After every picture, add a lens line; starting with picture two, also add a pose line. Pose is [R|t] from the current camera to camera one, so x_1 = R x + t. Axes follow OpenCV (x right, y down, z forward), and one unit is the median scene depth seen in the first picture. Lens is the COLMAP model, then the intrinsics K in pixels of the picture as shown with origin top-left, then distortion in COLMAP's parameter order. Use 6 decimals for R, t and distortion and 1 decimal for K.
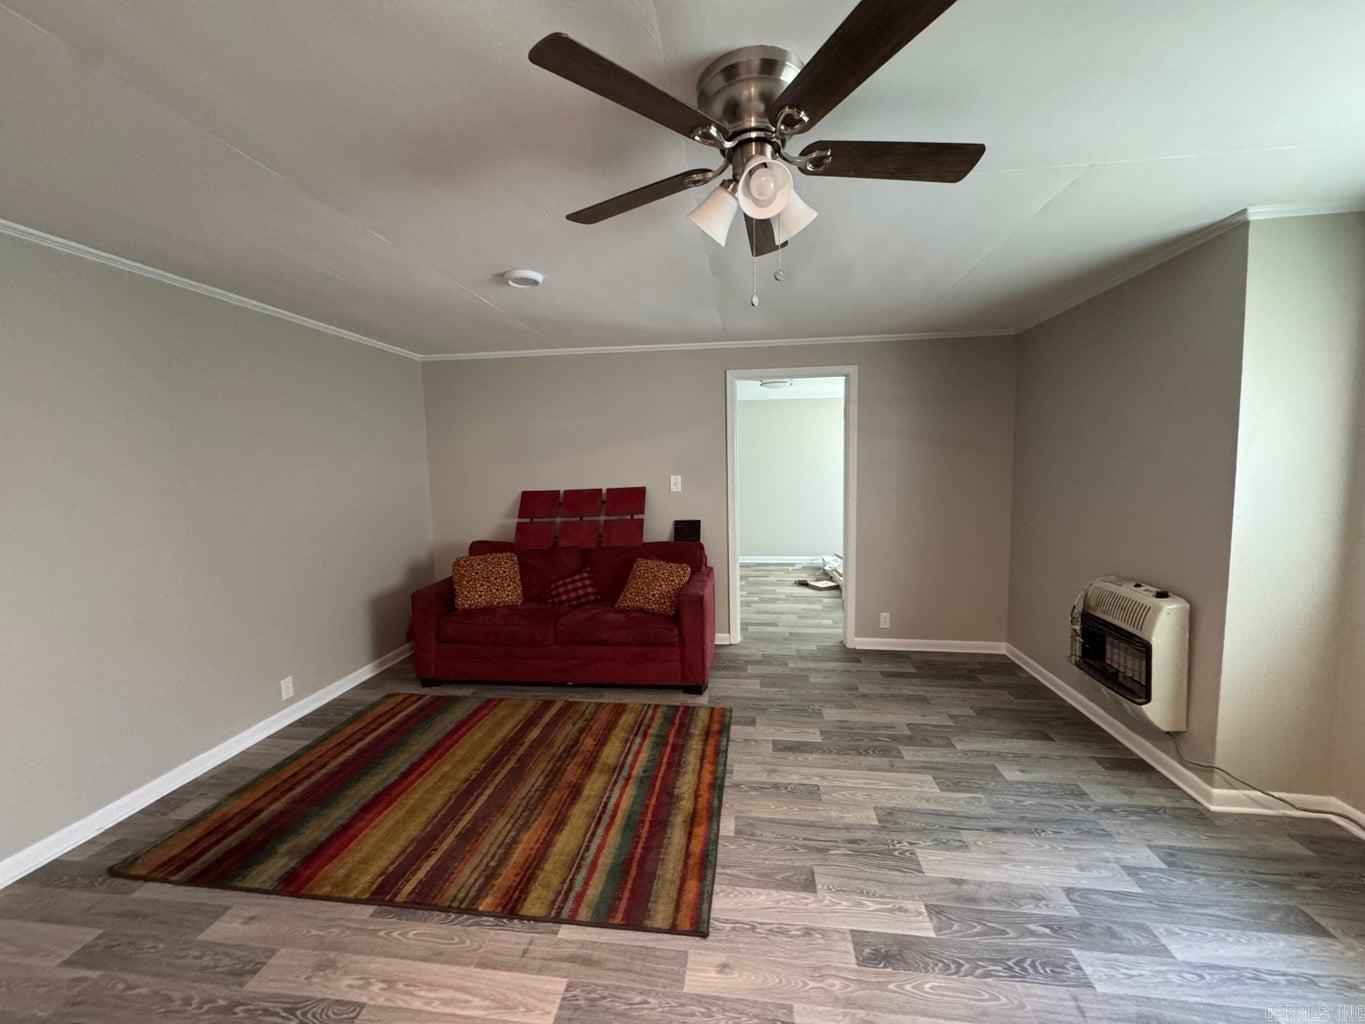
lens RADIAL K [[543.6, 0, 680.0], [0, 543.6, 510.1], [0, 0, 1]] dist [0.000128, 0.001153]
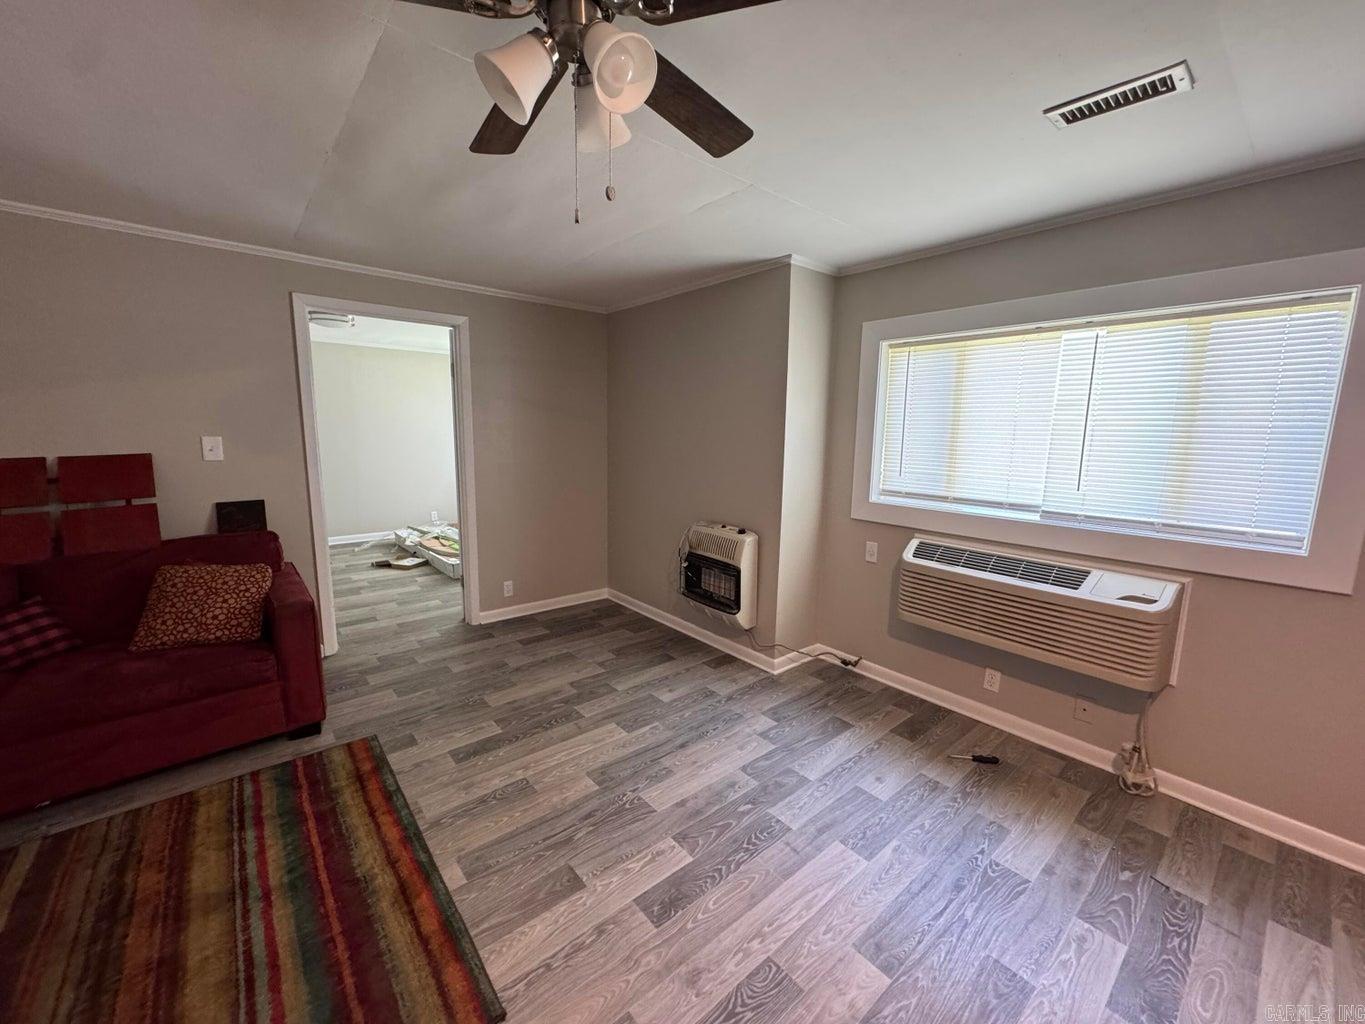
lens RADIAL K [[543.6, 0, 681.4], [0, 543.6, 510.7], [0, 0, 1]] dist [0.000128, 0.001153]
pose [[0.676476, -0.083908, 0.731669, -0.200603], [0.034358, 0.996002, 0.082455, -0.012960], [-0.735662, -0.030640, 0.676655, 0.190991]]
